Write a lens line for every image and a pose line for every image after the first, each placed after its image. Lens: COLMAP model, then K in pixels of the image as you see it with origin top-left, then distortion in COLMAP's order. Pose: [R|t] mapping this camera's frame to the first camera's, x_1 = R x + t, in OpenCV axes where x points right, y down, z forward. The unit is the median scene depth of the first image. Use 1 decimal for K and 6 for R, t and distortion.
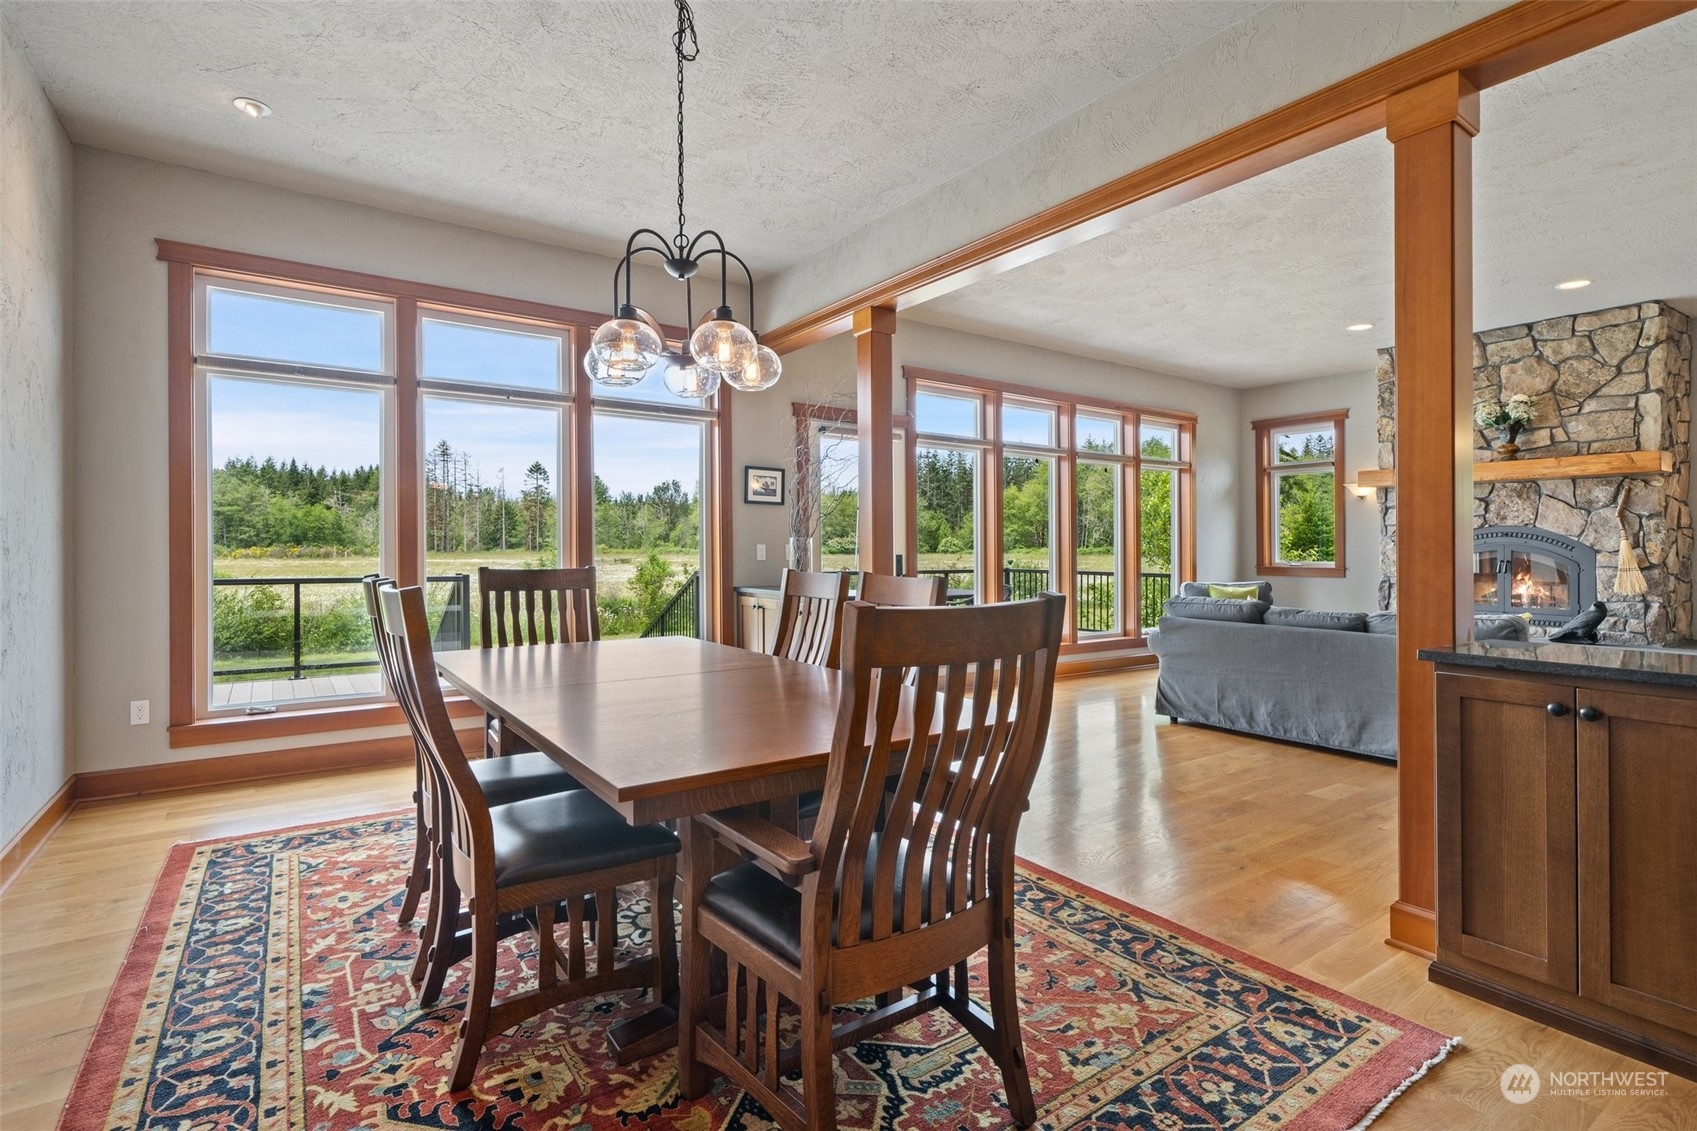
lens RADIAL K [[802.3, 0, 798.0], [0, 802.3, 554.0], [0, 0, 1]] dist [0.000085, 0.000197]
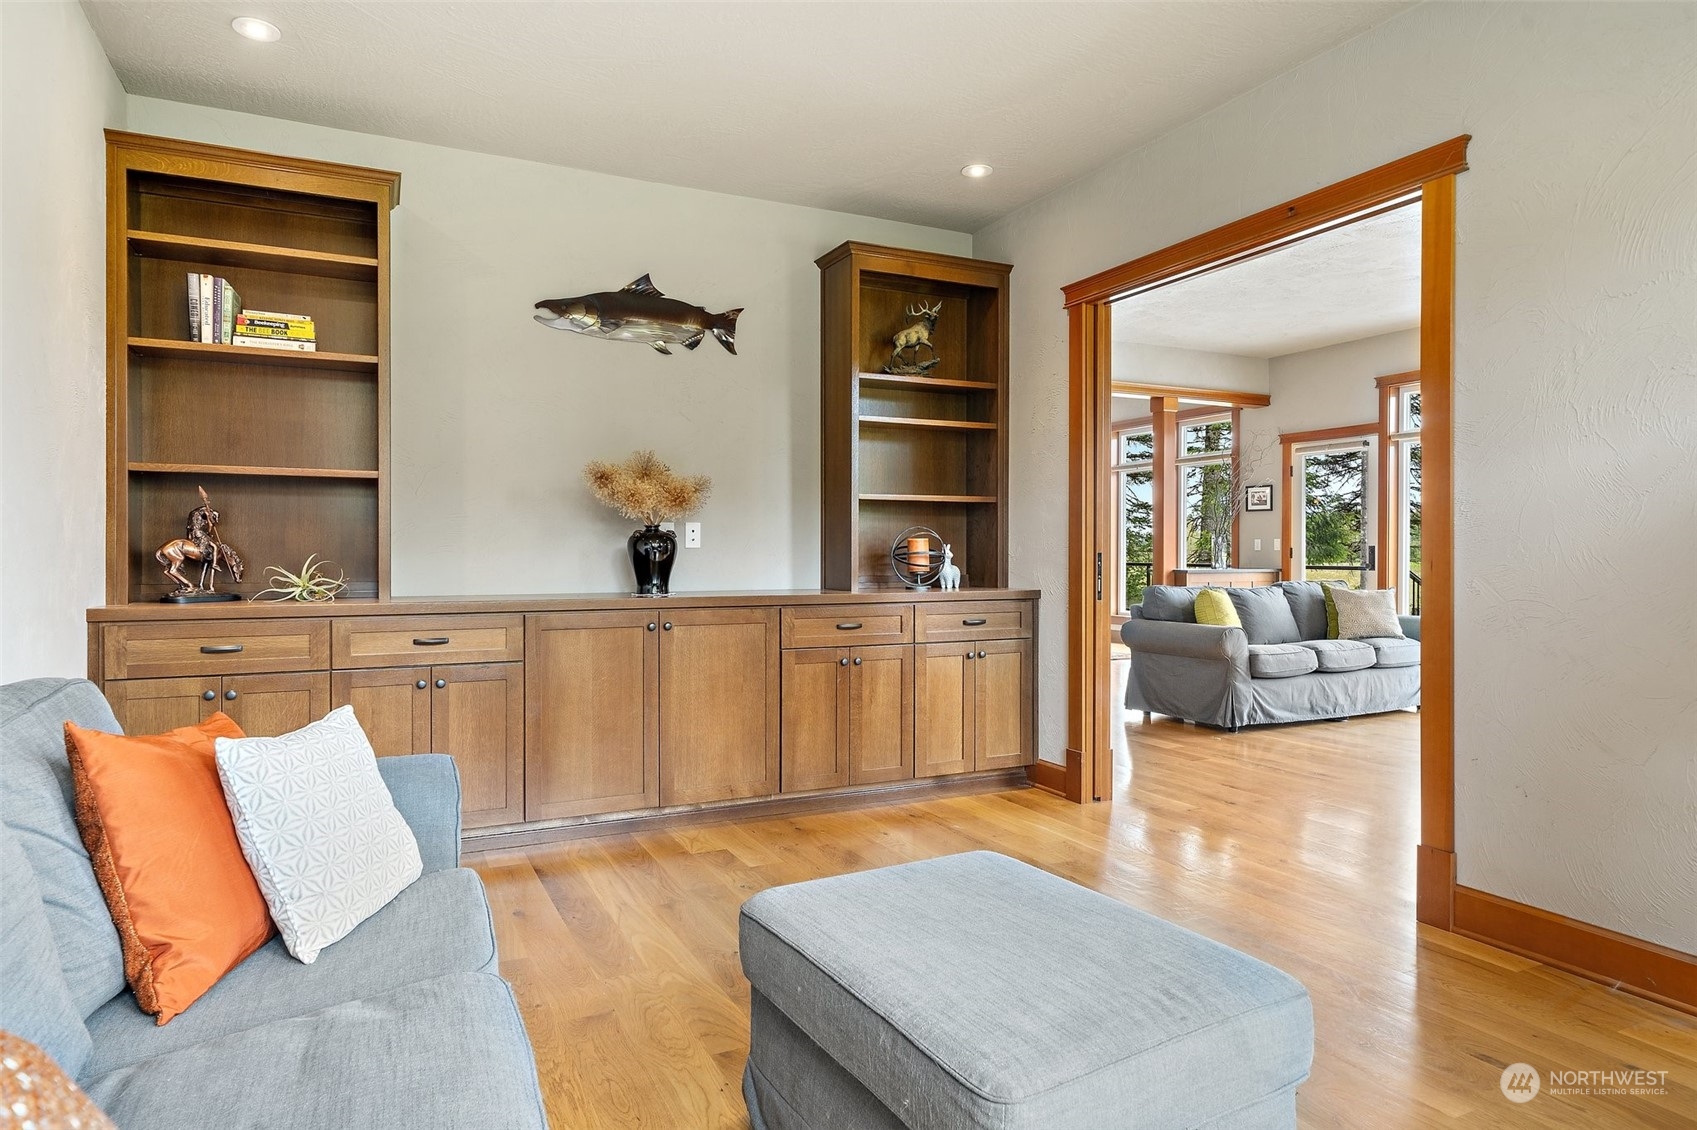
lens RADIAL K [[986.6, 0, 856.9], [0, 986.6, 558.6], [0, 0, 1]] dist [-0.010028, -0.000609]
pose [[-0.084457, -0.002291, -0.996424, 1.661193], [-0.000694, 0.999997, -0.002241, 0.023285], [0.996427, 0.000502, -0.084459, 0.429107]]
